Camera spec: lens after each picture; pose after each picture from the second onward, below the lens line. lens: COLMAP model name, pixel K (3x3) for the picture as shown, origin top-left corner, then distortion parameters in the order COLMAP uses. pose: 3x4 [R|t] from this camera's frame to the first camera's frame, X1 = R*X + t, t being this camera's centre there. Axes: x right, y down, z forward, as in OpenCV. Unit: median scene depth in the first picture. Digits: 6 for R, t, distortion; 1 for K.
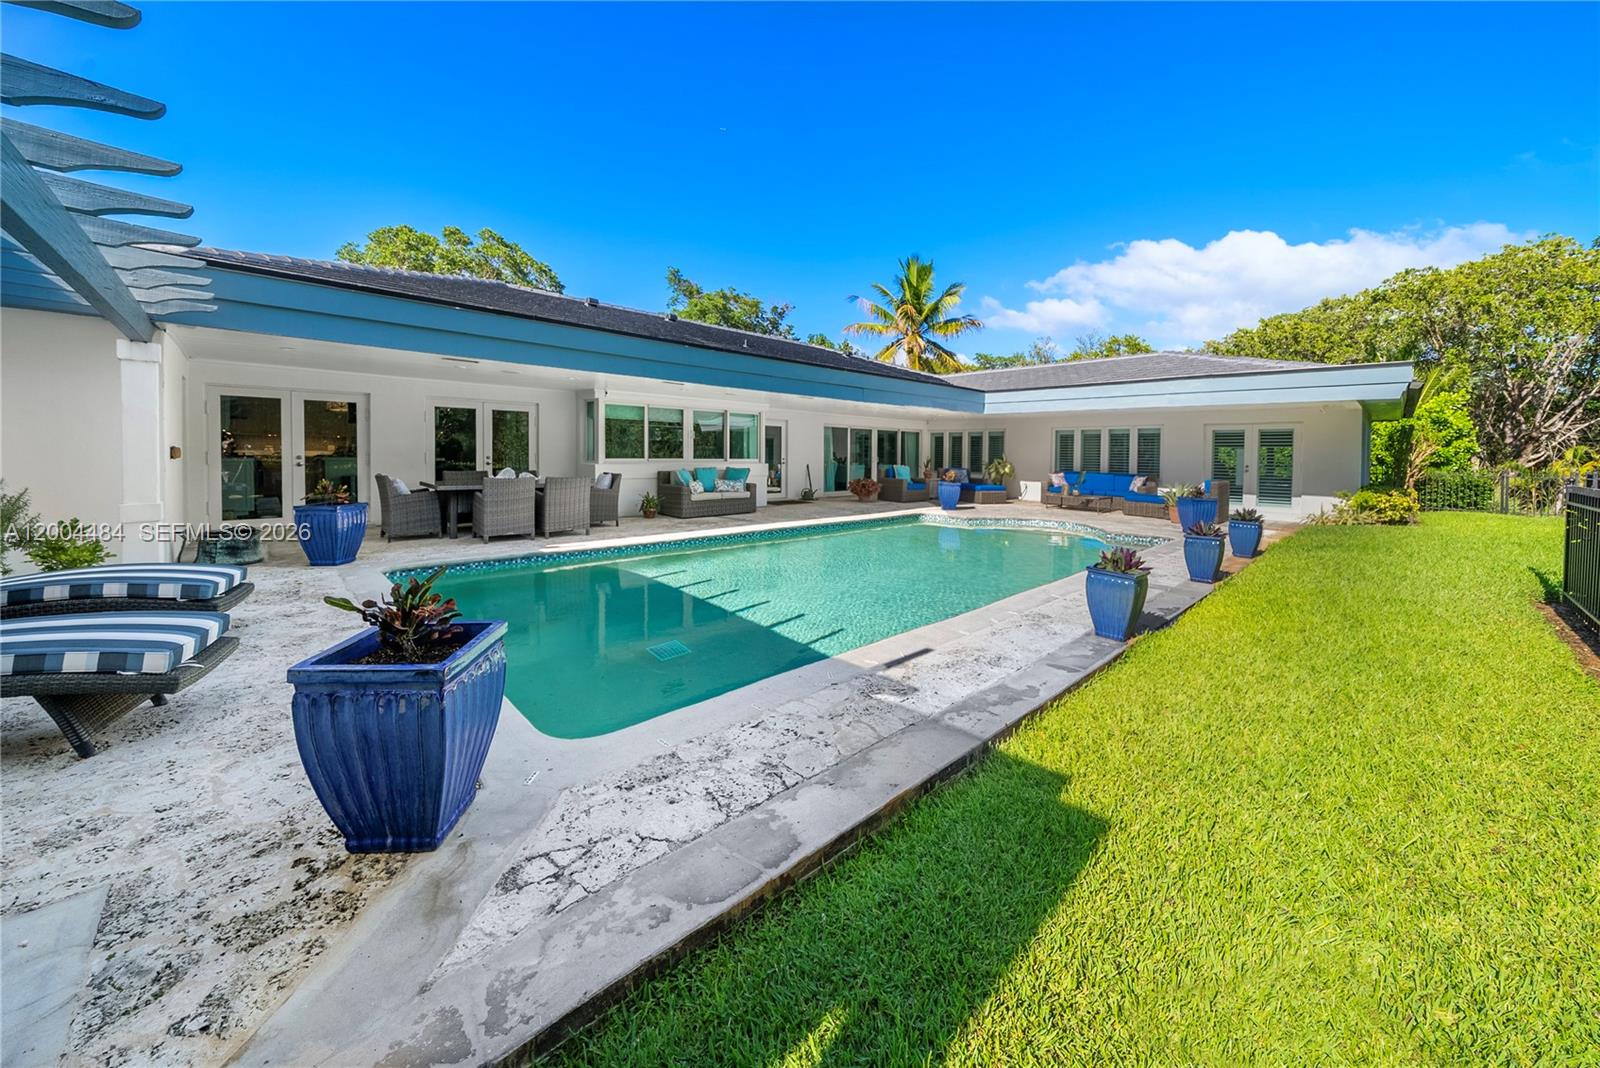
lens RADIAL K [[578.0, 0, 806.6], [0, 578.0, 469.4], [0, 0, 1]] dist [-0.001219, -0.000025]
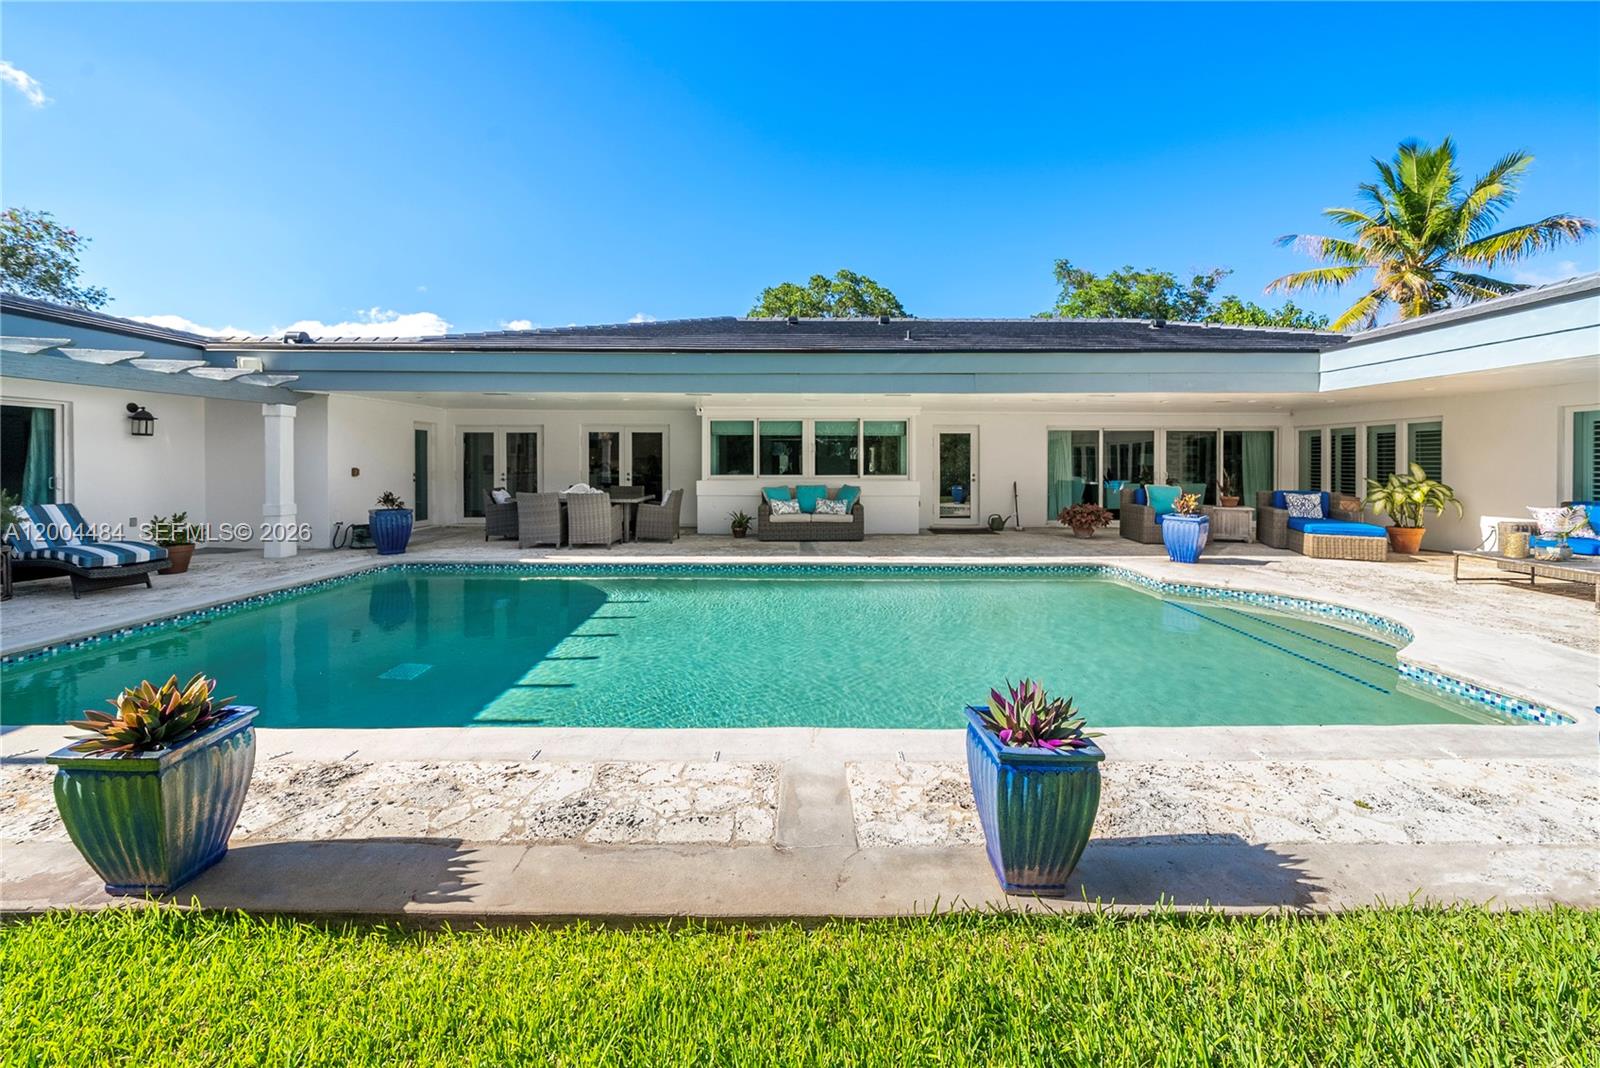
lens RADIAL K [[578.0, 0, 806.6], [0, 578.0, 469.4], [0, 0, 1]] dist [-0.001219, -0.000025]
pose [[0.722817, -0.004737, -0.691024, 0.397808], [-0.011260, 0.999763, -0.018632, -0.009972], [0.690948, 0.021248, 0.722592, 0.330051]]
